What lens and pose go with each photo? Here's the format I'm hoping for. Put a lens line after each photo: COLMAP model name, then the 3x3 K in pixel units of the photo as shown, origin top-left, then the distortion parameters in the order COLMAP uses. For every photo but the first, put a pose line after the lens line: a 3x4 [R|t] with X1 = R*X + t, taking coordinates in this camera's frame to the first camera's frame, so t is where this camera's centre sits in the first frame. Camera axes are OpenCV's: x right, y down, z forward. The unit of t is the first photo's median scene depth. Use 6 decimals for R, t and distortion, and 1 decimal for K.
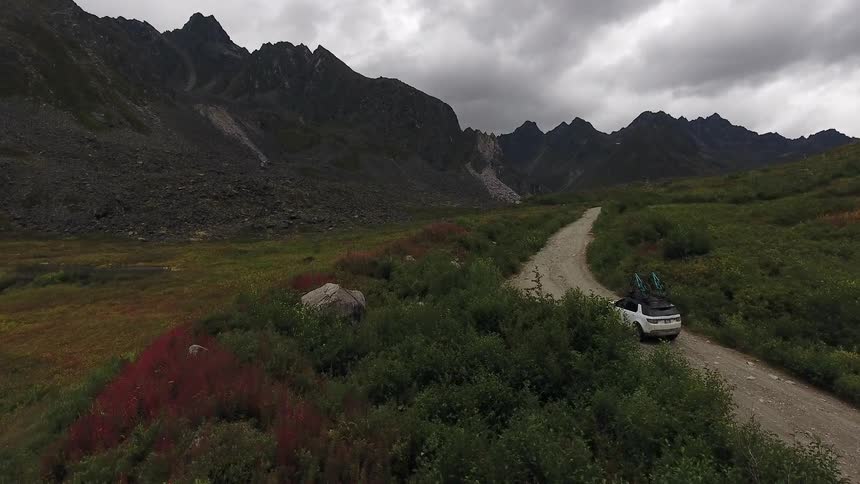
lens RADIAL K [[536.9, 0, 430.0], [0, 536.9, 242.0], [0, 0, 1]] dist [-0.002573, -0.002472]
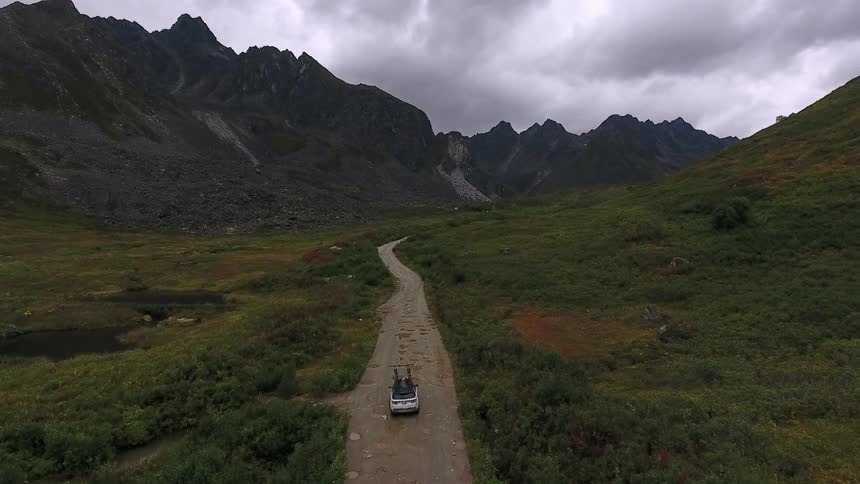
lens RADIAL K [[536.9, 0, 430.0], [0, 536.9, 242.0], [0, 0, 1]] dist [-0.002573, -0.002472]
pose [[0.999290, 0.010425, 0.036209, 0.013491], [-0.010819, 0.999884, 0.010685, -0.000629], [-0.036094, -0.011070, 0.999287, -0.104780]]
